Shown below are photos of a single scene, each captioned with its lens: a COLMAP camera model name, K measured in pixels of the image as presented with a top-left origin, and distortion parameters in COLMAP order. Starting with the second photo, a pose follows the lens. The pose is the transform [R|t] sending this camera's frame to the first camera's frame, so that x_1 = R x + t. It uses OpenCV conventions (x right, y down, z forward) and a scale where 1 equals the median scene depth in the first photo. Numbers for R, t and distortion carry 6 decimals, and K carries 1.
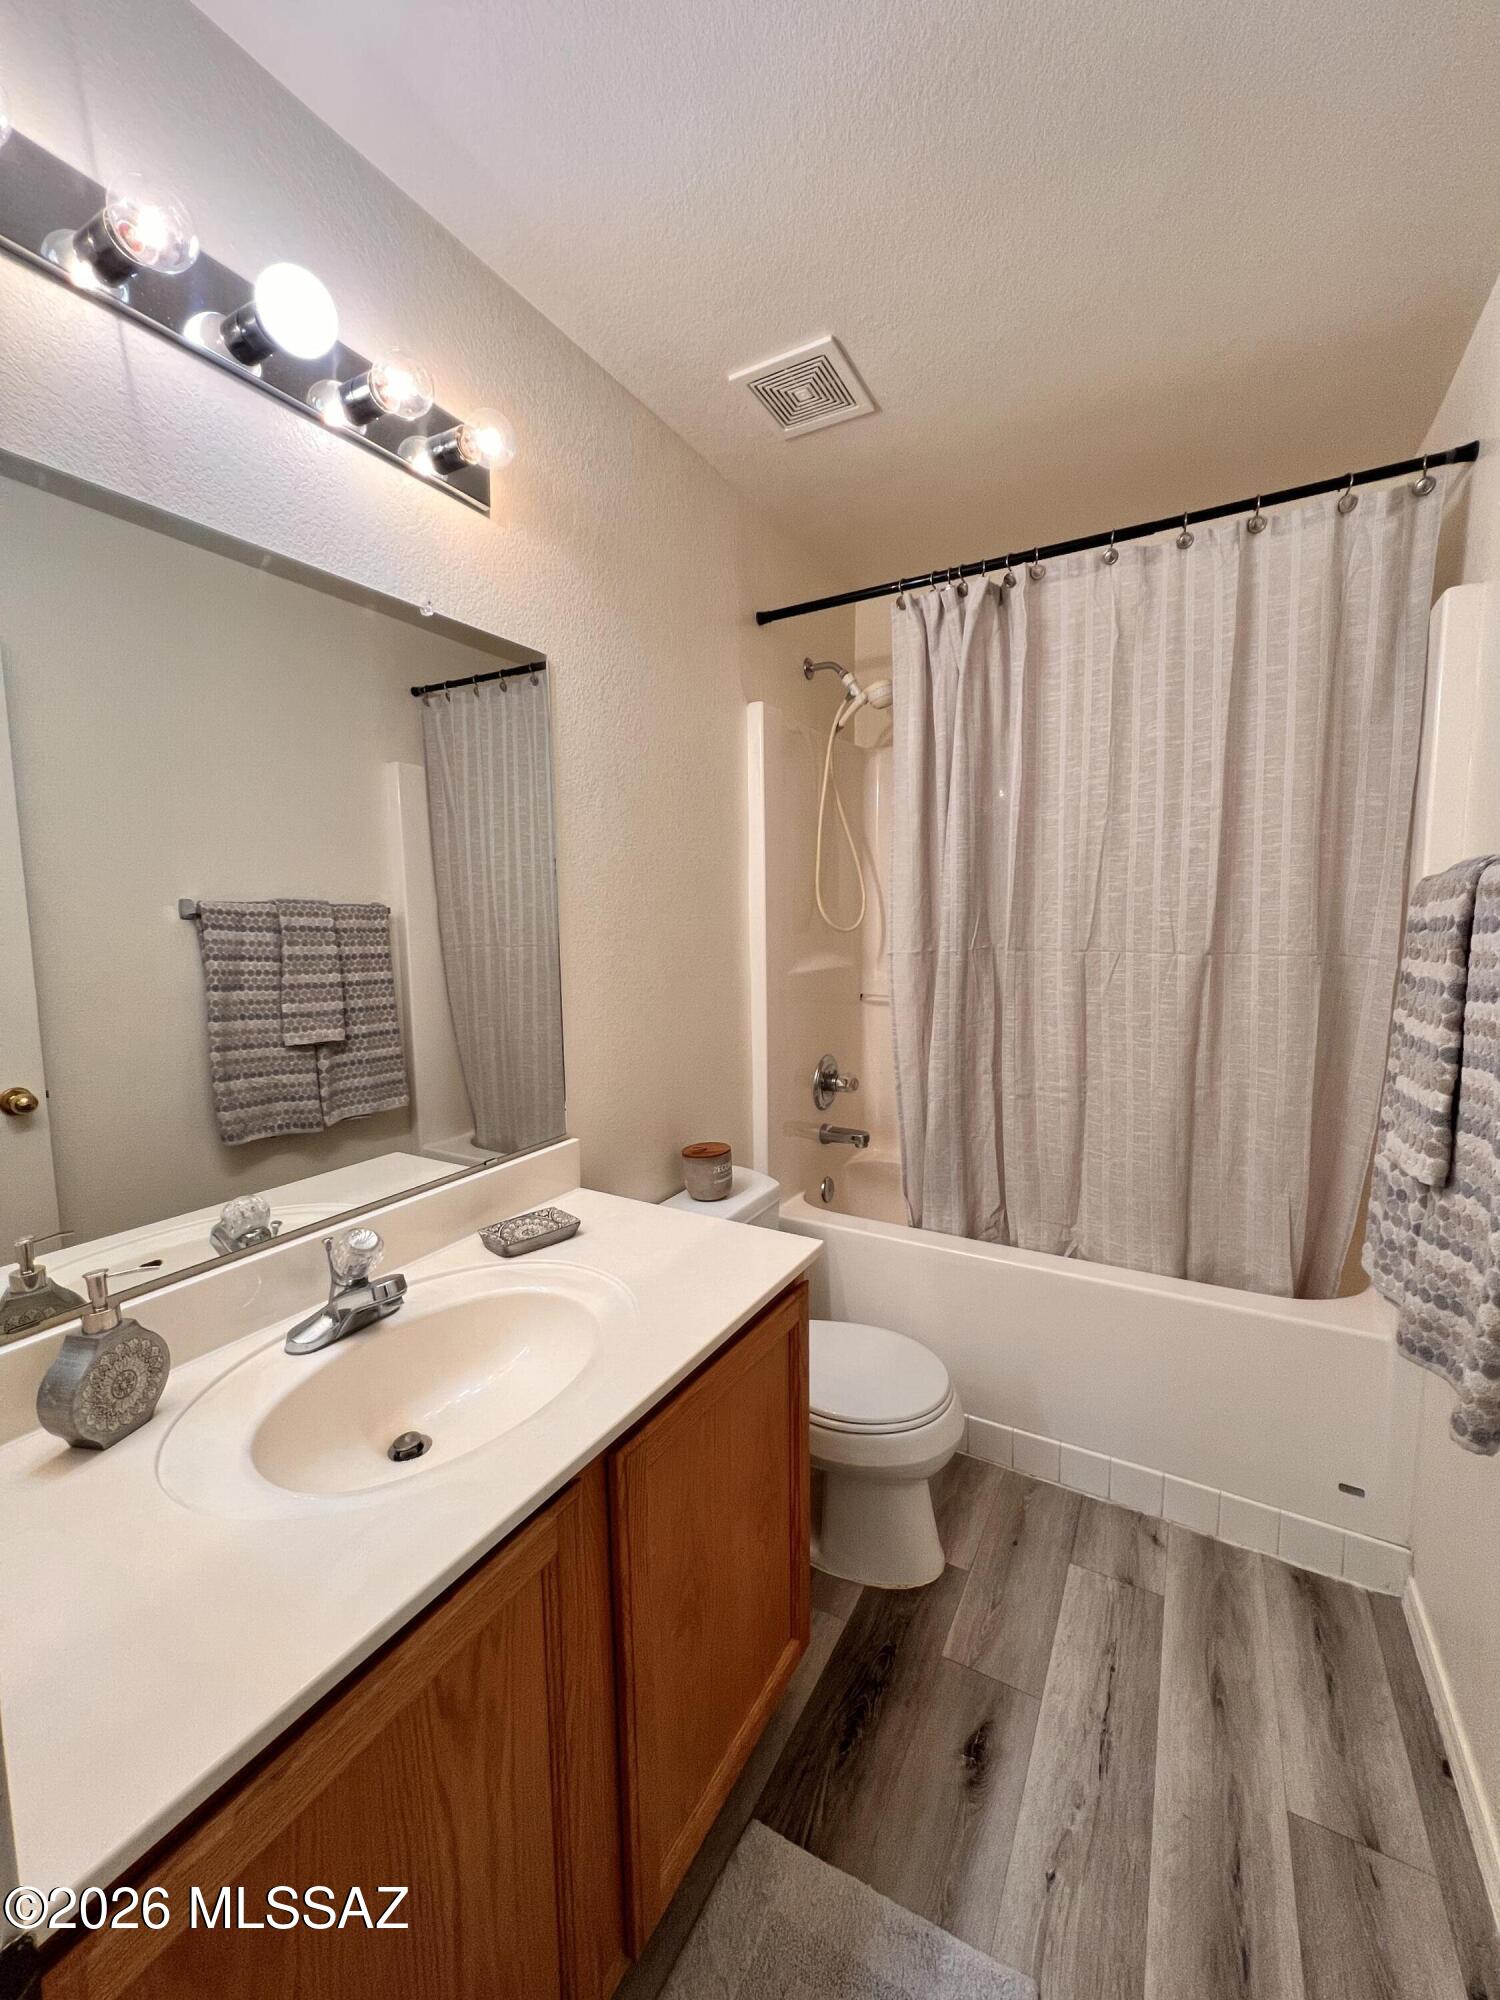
lens RADIAL K [[798.2, 0, 750.2], [0, 798.2, 992.4], [0, 0, 1]] dist [-0.002606, 0.000830]
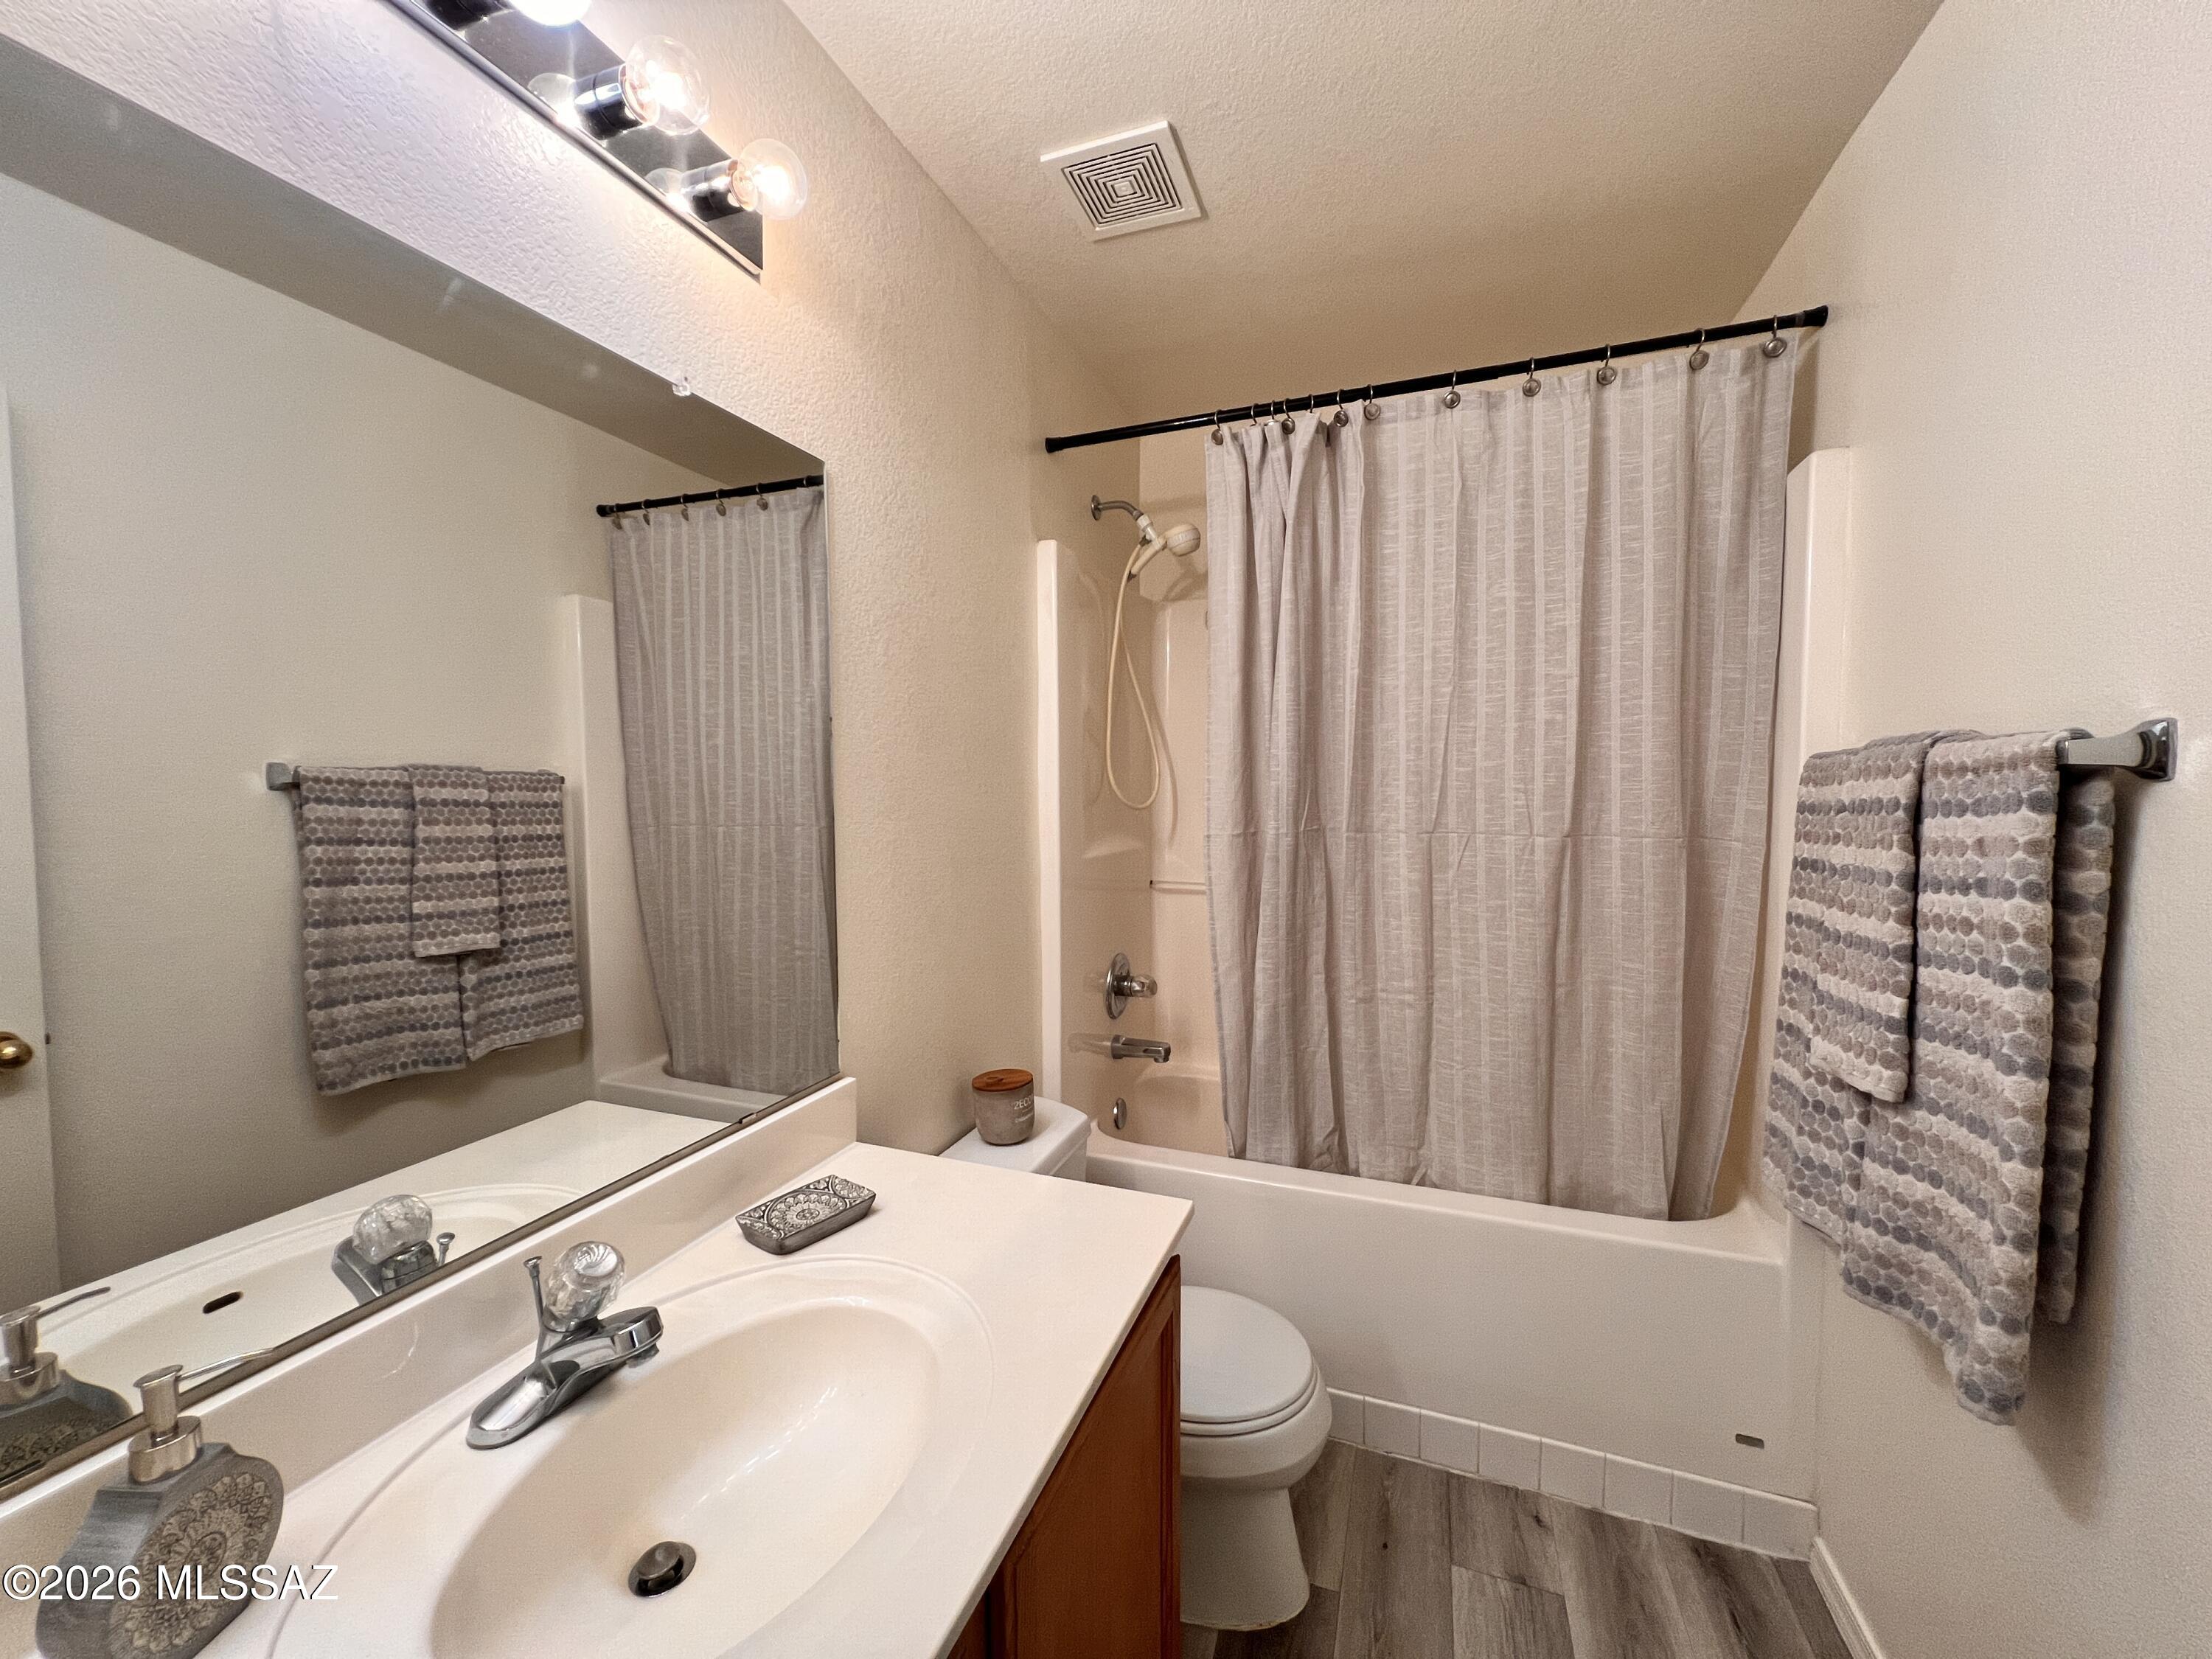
lens RADIAL K [[882.9, 0, 1097.2], [0, 882.9, 823.8], [0, 0, 1]] dist [-0.002606, 0.000830]
pose [[0.988106, 0.000206, 0.153777, -0.104375], [0.008292, 0.998473, -0.054617, -0.012150], [-0.153554, 0.055242, 0.986595, 0.097797]]
